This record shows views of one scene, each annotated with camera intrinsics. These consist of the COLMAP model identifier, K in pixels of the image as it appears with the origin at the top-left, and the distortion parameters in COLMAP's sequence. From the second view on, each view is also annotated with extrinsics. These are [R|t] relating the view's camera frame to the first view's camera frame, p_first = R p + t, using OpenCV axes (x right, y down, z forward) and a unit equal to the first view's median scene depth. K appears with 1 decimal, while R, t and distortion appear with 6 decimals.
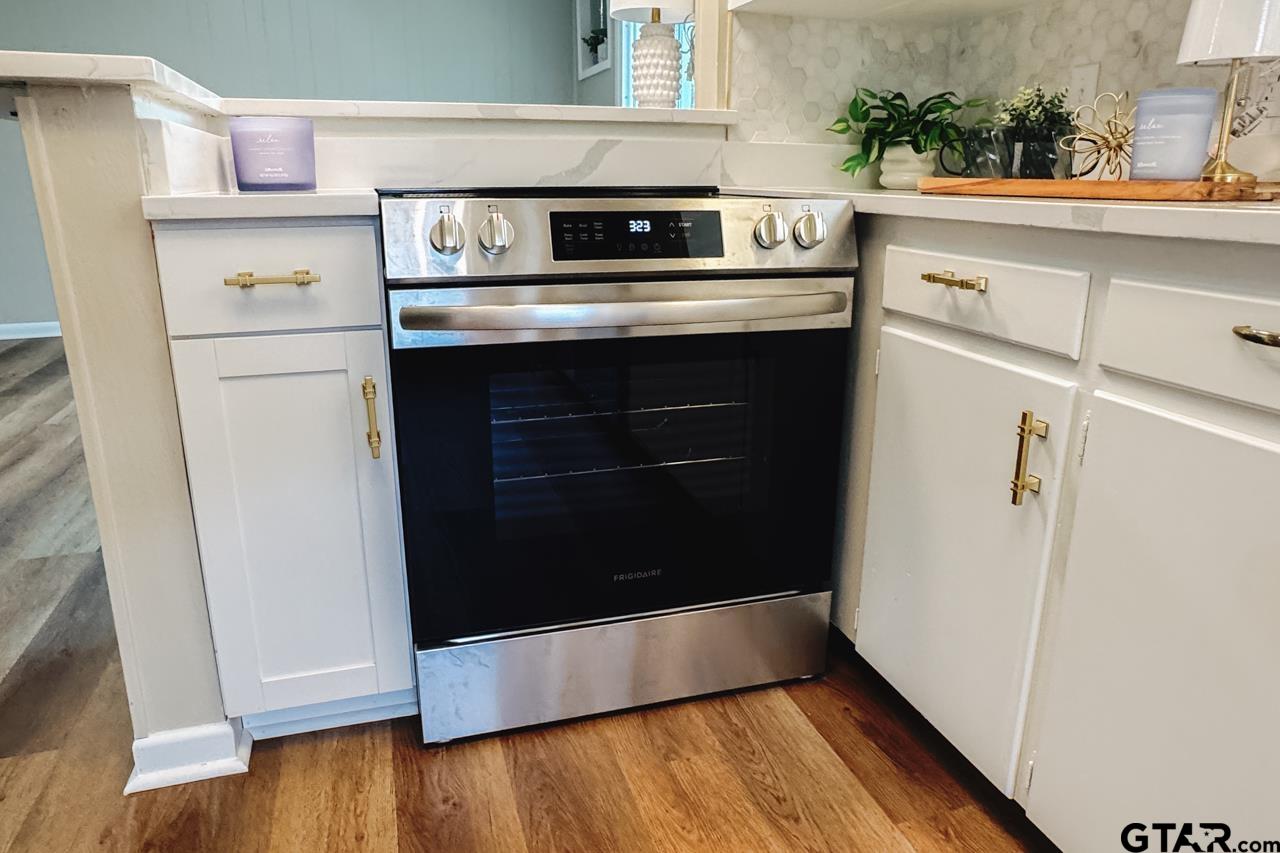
lens RADIAL K [[861.0, 0, 645.6], [0, 861.0, 429.0], [0, 0, 1]] dist [-0.053216, 0.041134]
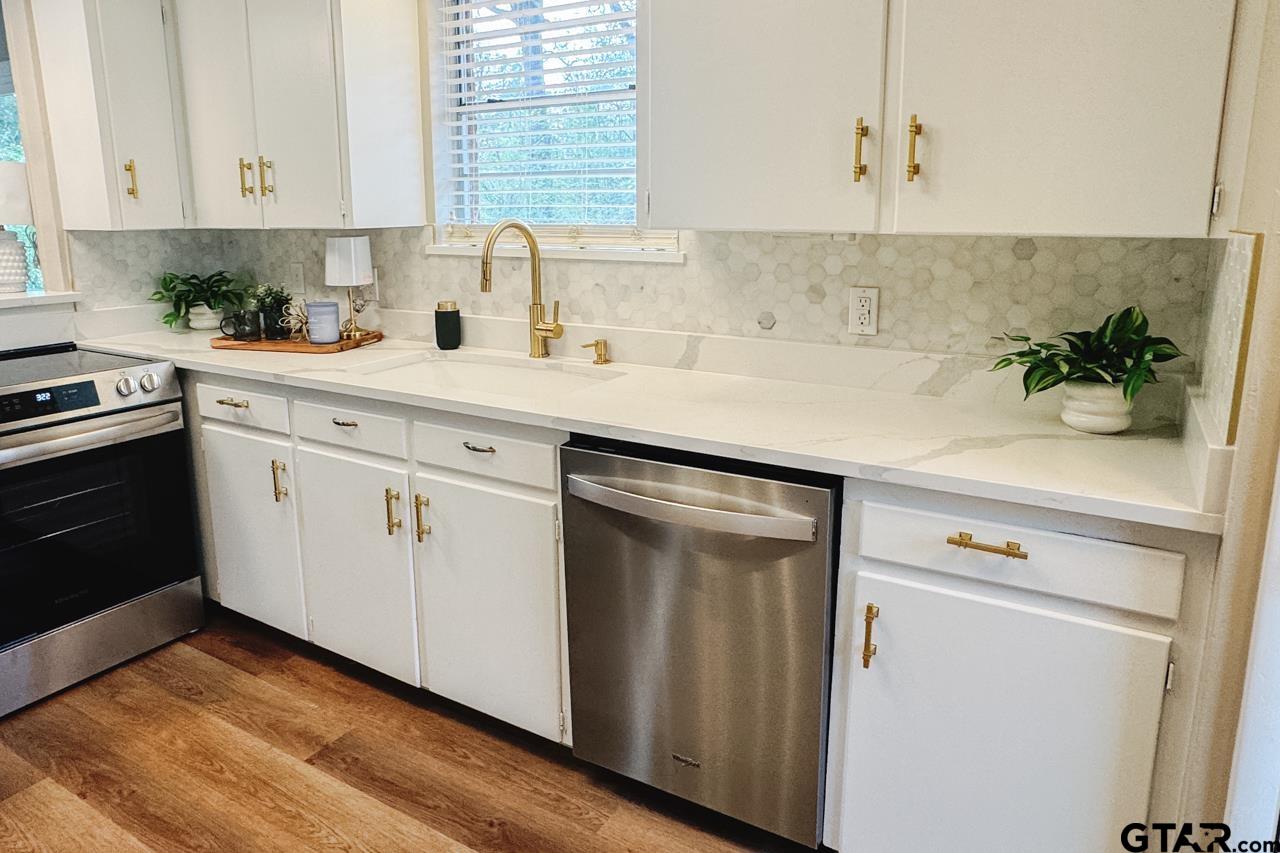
lens RADIAL K [[861.0, 0, 650.2], [0, 861.0, 362.5], [0, 0, 1]] dist [-0.053216, 0.041134]
pose [[0.742877, -0.131987, 0.656287, -0.196163], [0.192446, 0.981093, -0.020529, -0.026559], [-0.641169, 0.141551, 0.754232, -1.036367]]
